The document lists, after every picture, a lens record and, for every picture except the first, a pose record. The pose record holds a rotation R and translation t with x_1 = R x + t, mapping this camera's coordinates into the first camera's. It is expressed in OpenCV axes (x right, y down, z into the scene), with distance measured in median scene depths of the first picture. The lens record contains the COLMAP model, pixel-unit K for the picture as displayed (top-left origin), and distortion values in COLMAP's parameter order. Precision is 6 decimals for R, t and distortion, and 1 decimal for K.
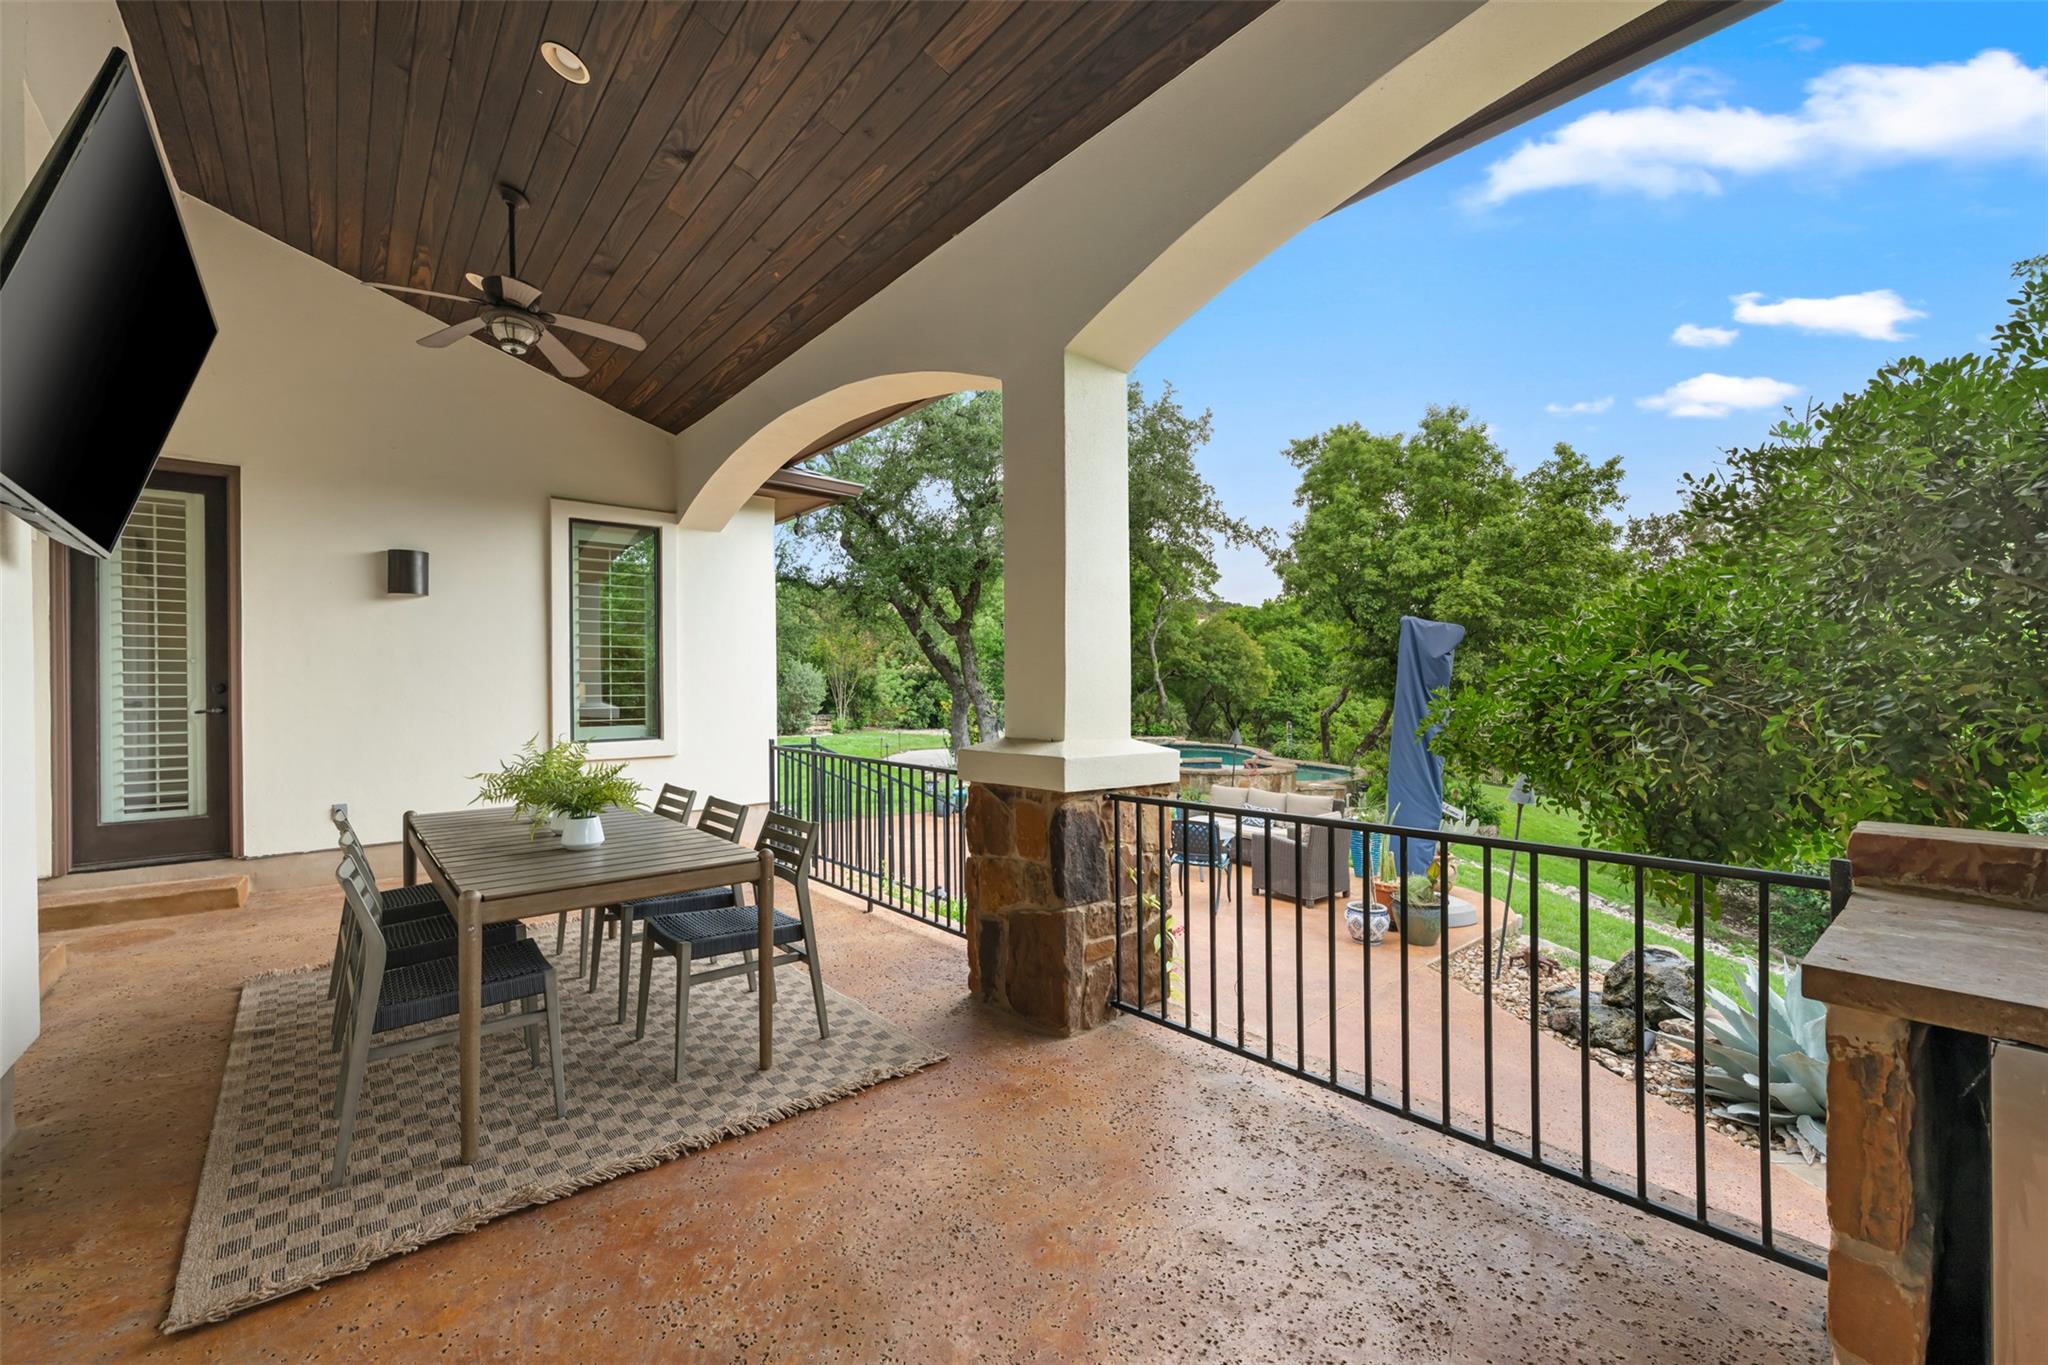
lens RADIAL K [[831.1, 0, 1015.3], [0, 831.1, 678.5], [0, 0, 1]] dist [0.013053, 0.000032]
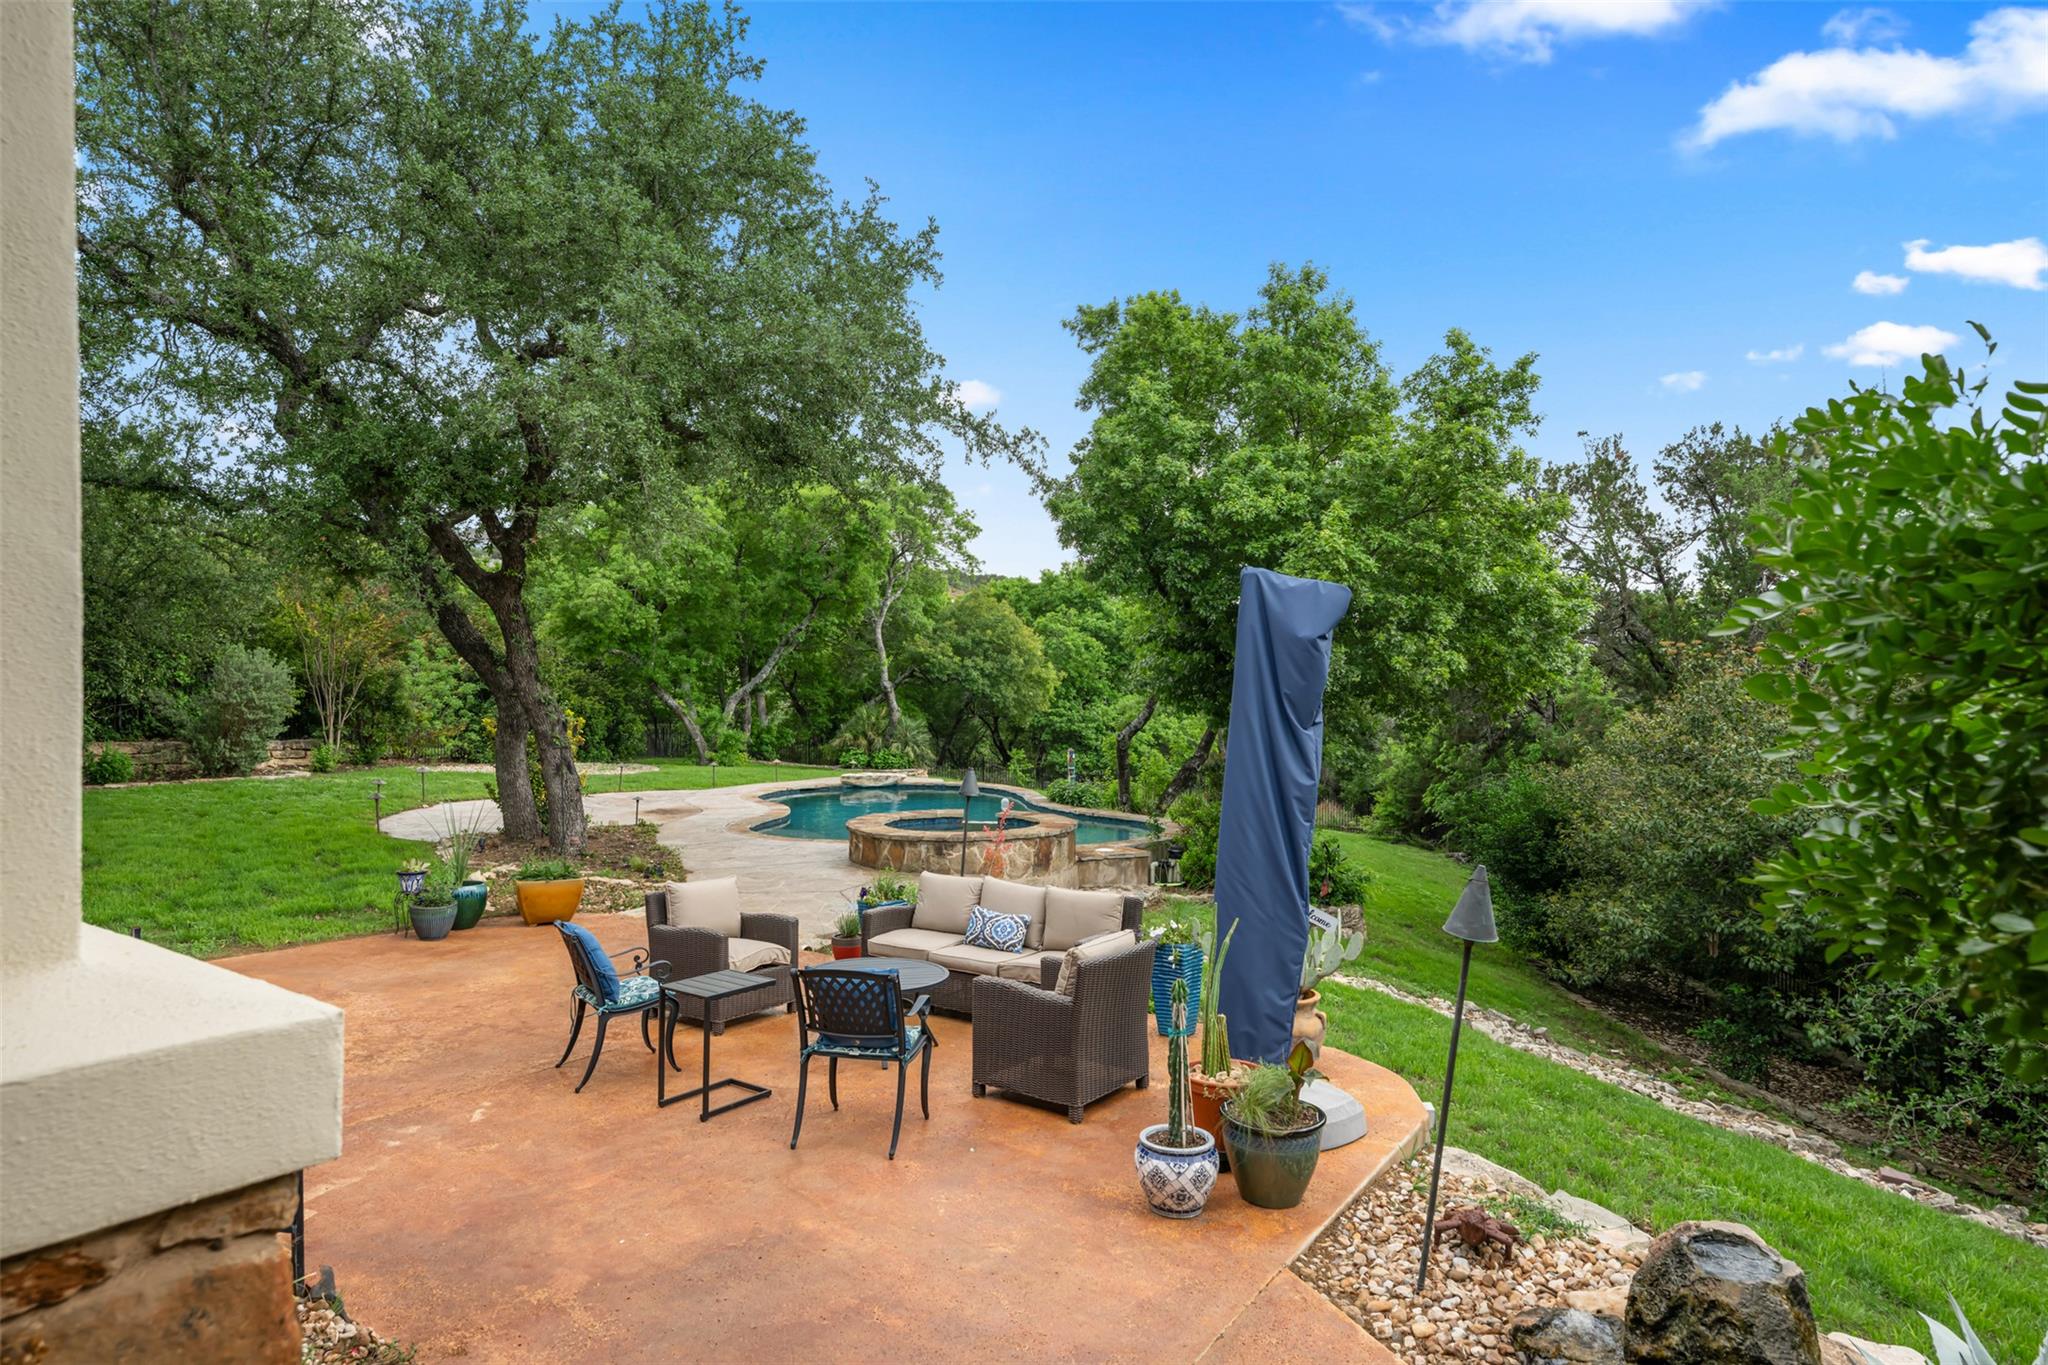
lens RADIAL K [[1137.7, 0, 1024.0], [0, 1137.7, 682.5], [0, 0, 1]] dist [0.004132, 0.000578]
pose [[0.965932, 0.008533, 0.258655, 0.074189], [-0.008624, 0.999963, -0.000783, 0.000855], [-0.258651, -0.001475, 0.965970, 0.176597]]
